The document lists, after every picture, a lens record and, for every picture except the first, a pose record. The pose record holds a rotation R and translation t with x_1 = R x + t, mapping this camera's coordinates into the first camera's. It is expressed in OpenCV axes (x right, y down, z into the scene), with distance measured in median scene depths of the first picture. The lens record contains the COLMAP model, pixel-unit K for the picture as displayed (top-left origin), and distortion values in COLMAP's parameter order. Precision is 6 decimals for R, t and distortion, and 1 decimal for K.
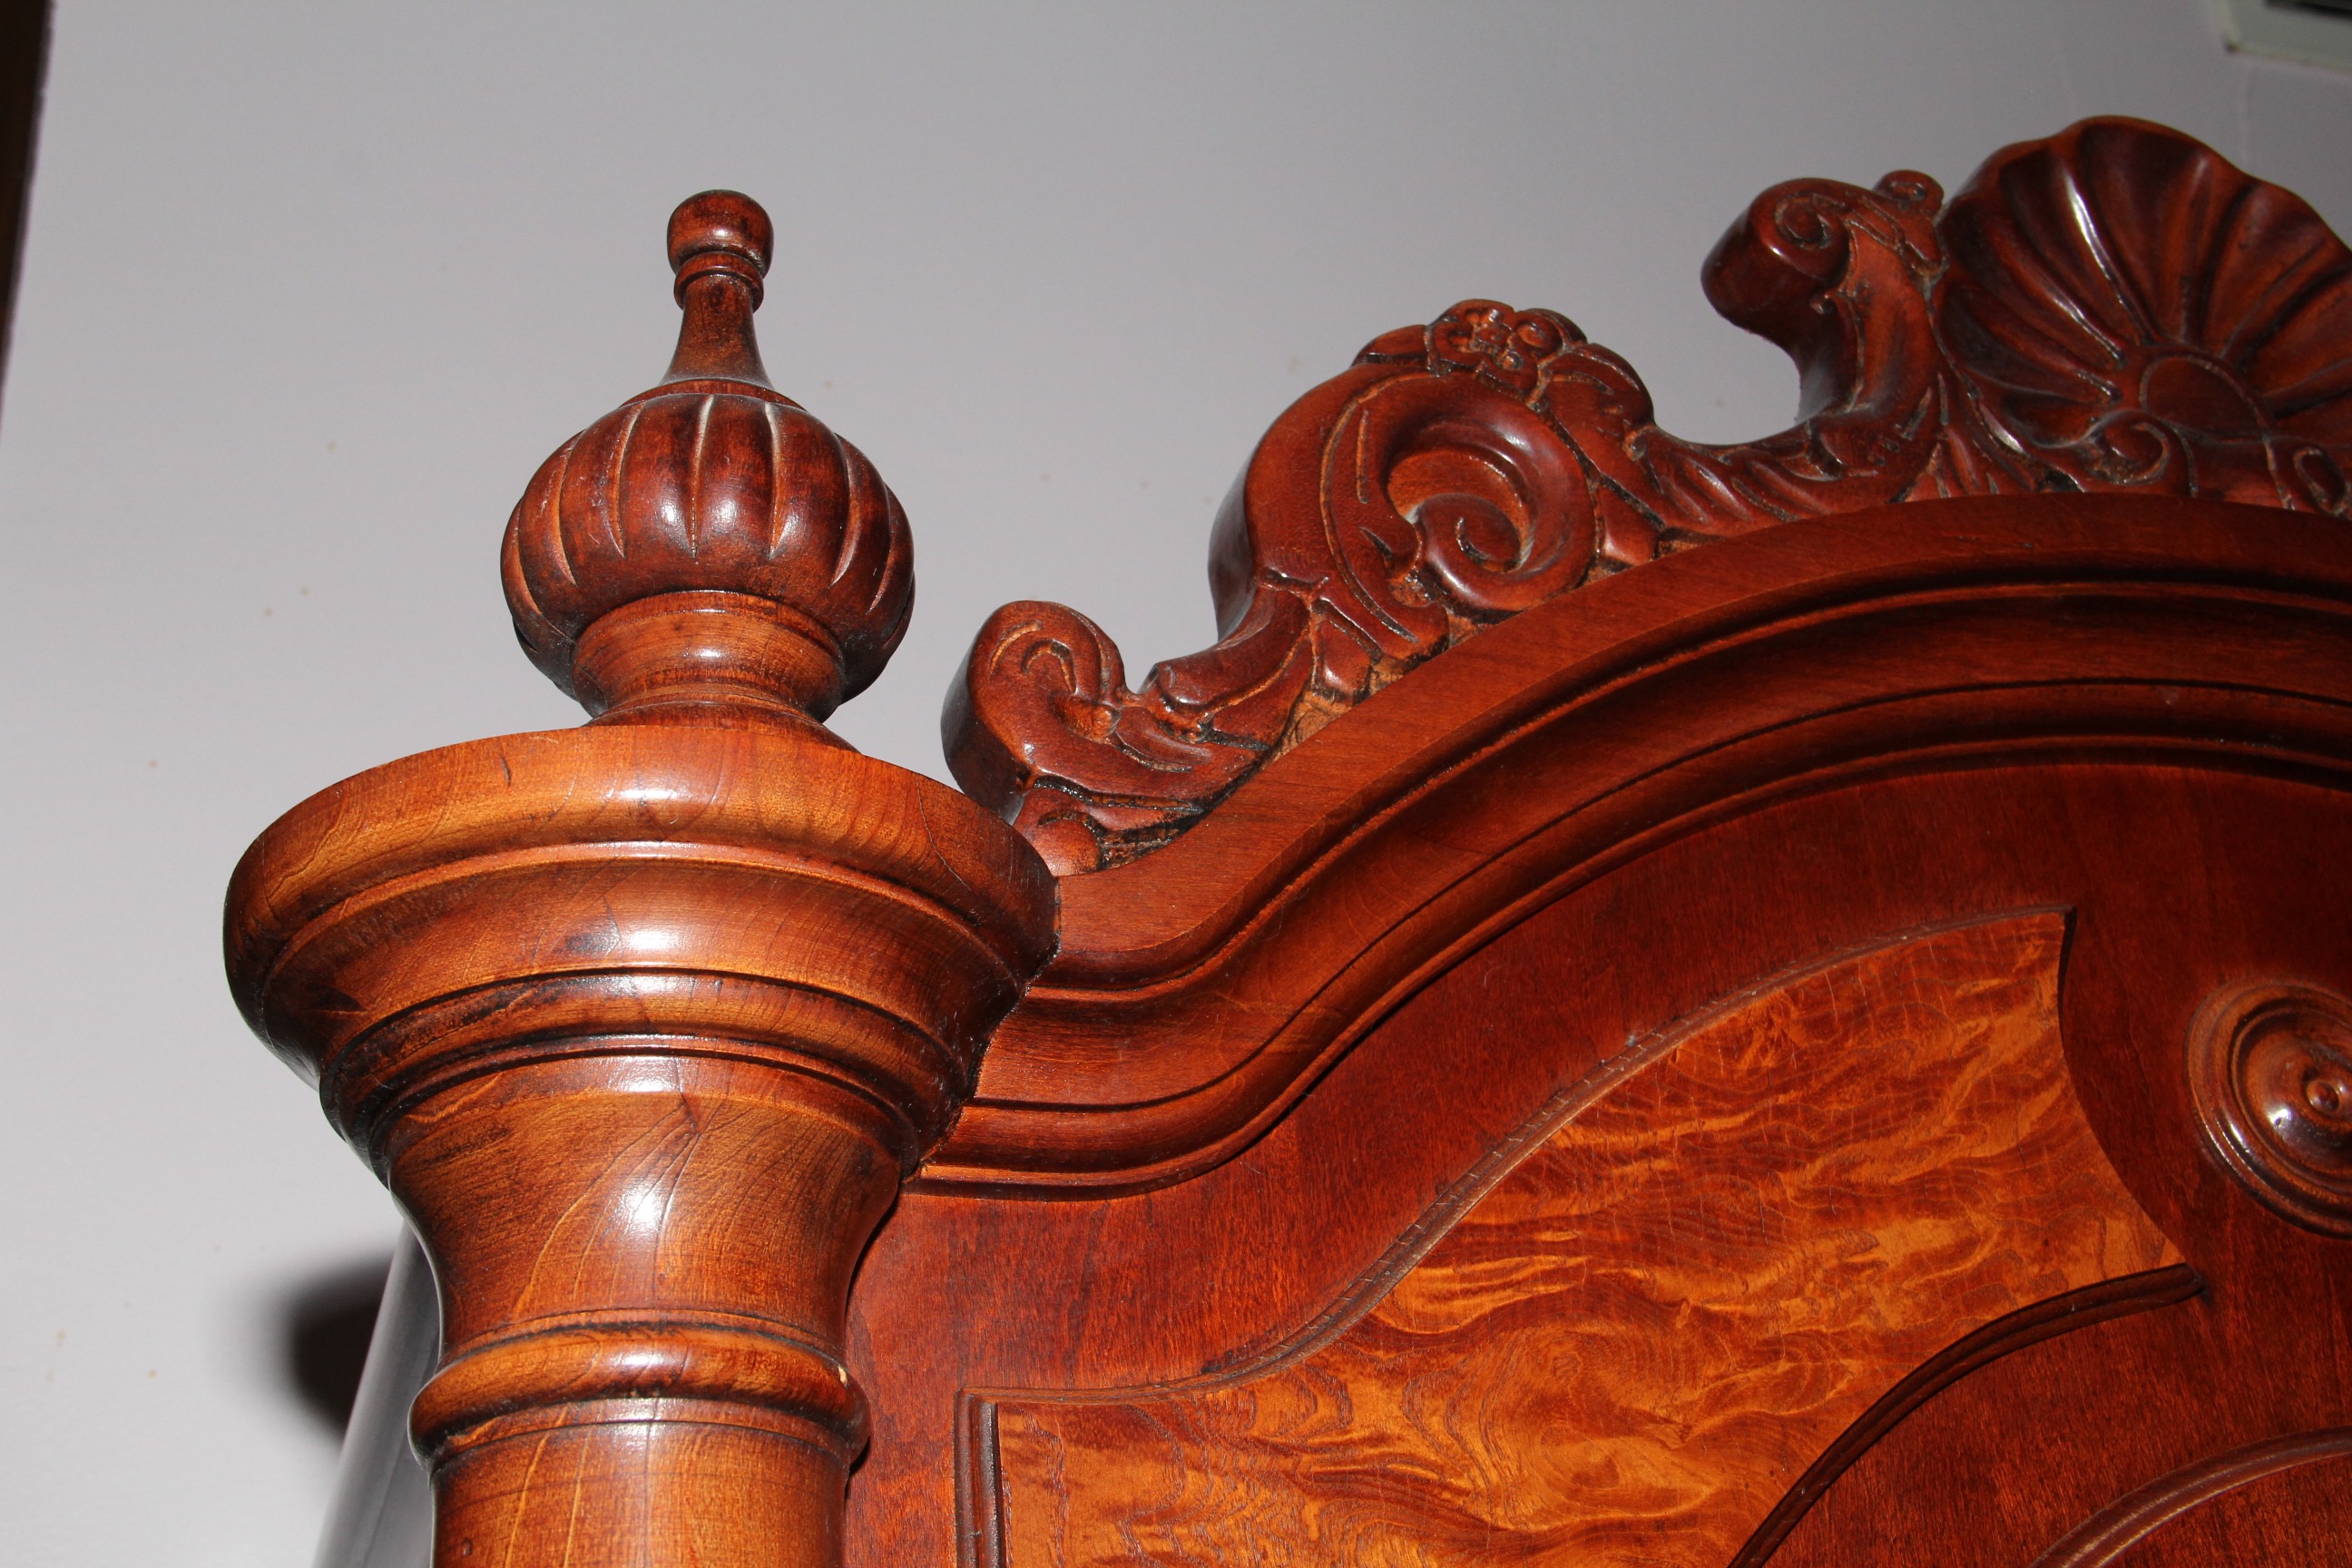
lens RADIAL K [[3040.9, 0, 1176.0], [0, 3040.9, 784.0], [0, 0, 1]] dist [-0.011493, 0.237158]
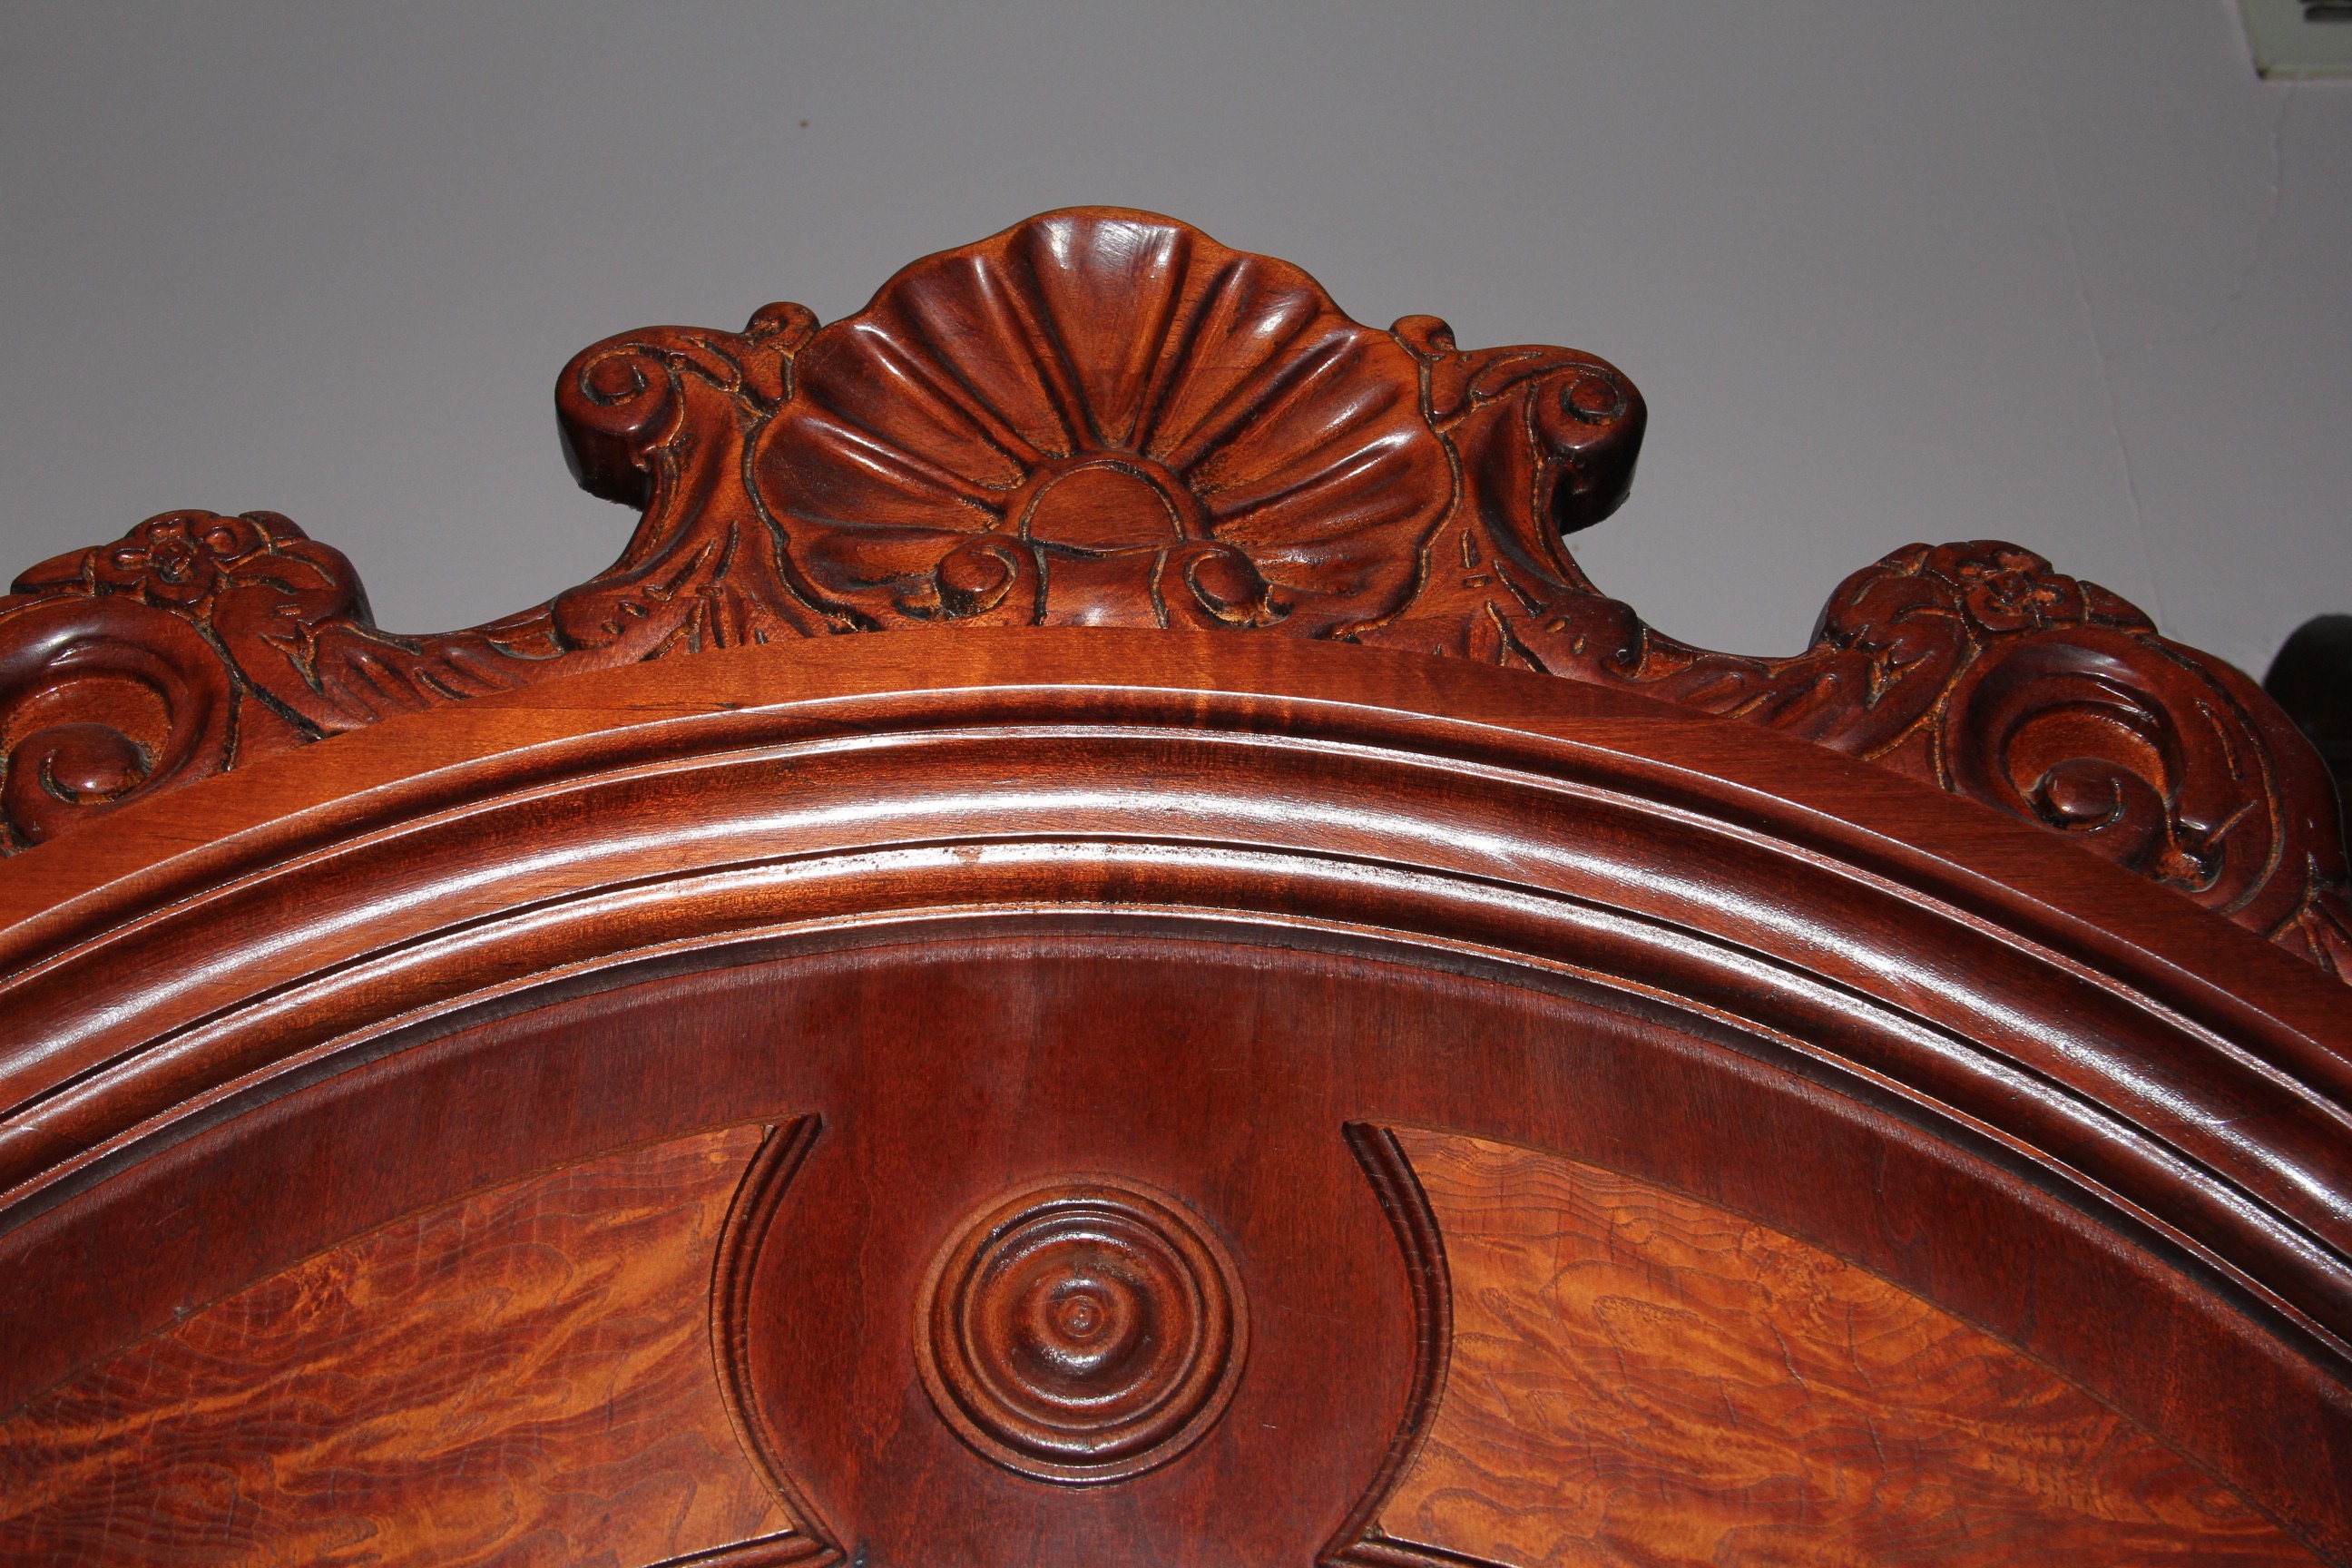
lens RADIAL K [[3040.9, 0, 1176.0], [0, 3040.9, 784.0], [0, 0, 1]] dist [-0.011493, 0.237158]
pose [[0.961870, -0.107497, -0.251498, 0.677198], [0.088728, 0.992436, -0.084846, 0.032784], [0.258716, 0.059296, 0.964132, 0.206527]]
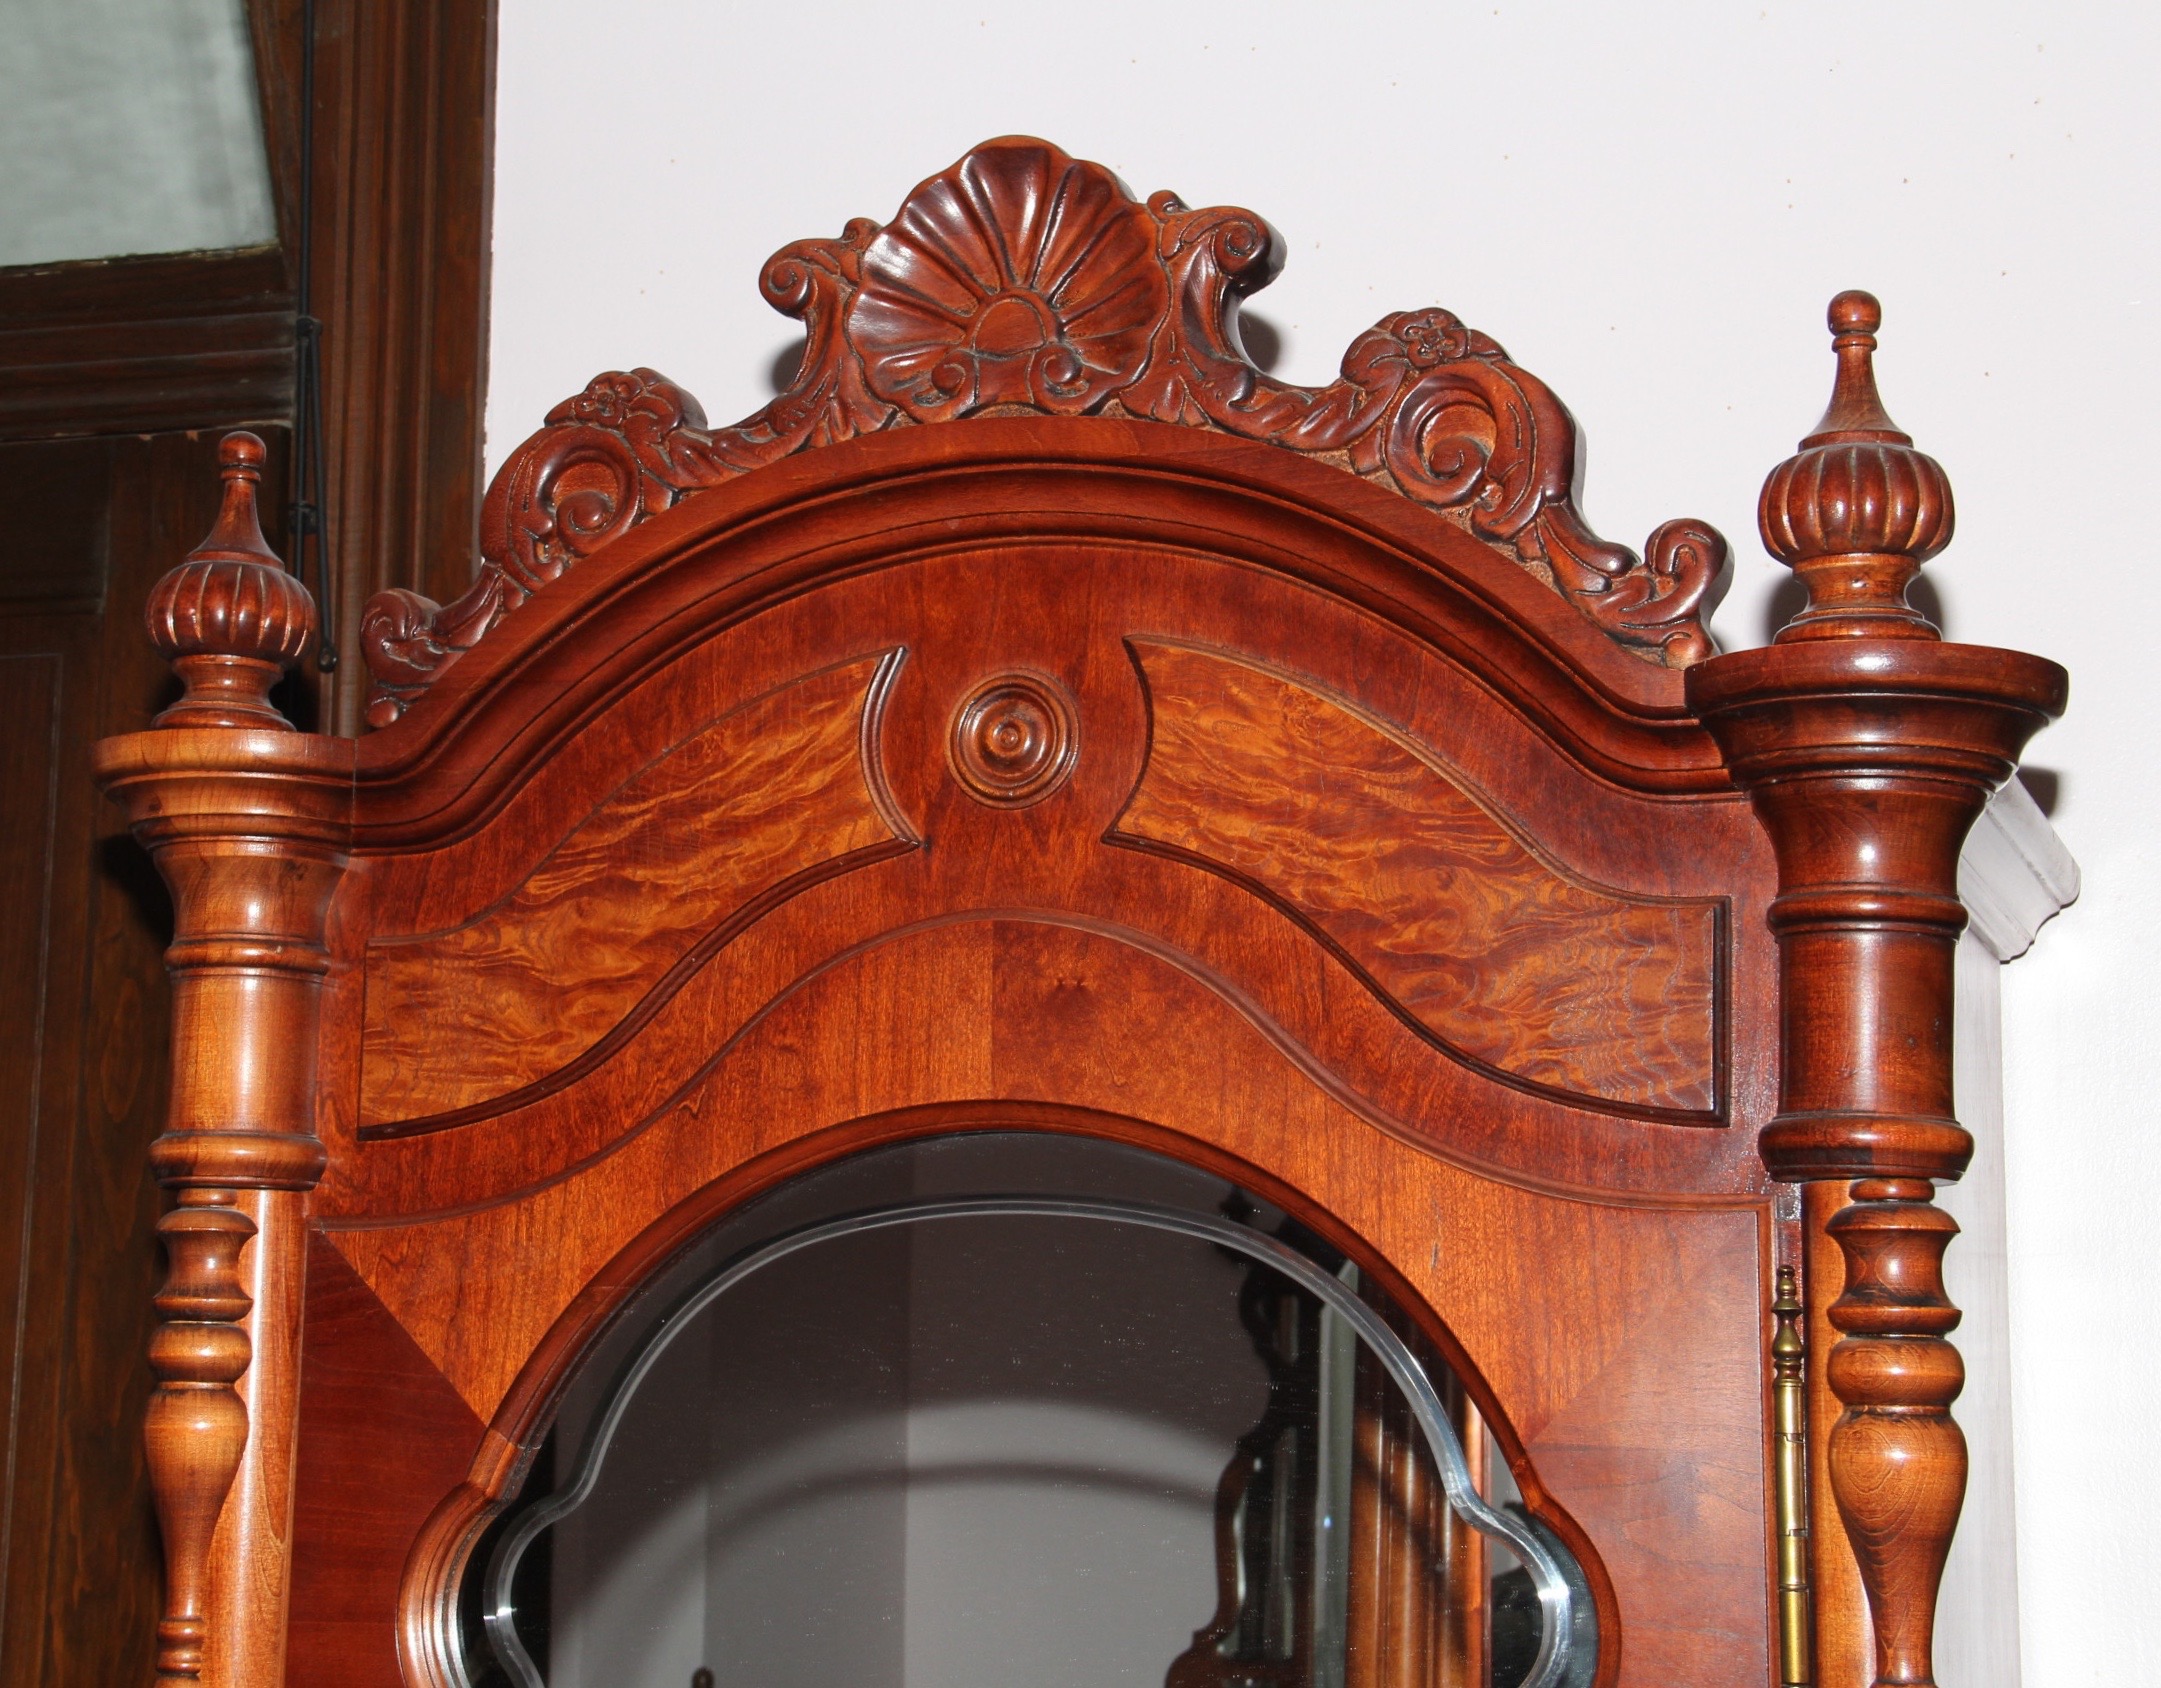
lens RADIAL K [[3782.3, 0, 1080.5], [0, 3782.3, 844.0], [0, 0, 1]] dist [0.053752, 0.466133]
pose [[0.799357, -0.017101, -0.600613, 2.024426], [0.235530, 0.928515, 0.287030, -0.563704], [0.552770, -0.370901, 0.746243, -0.883501]]
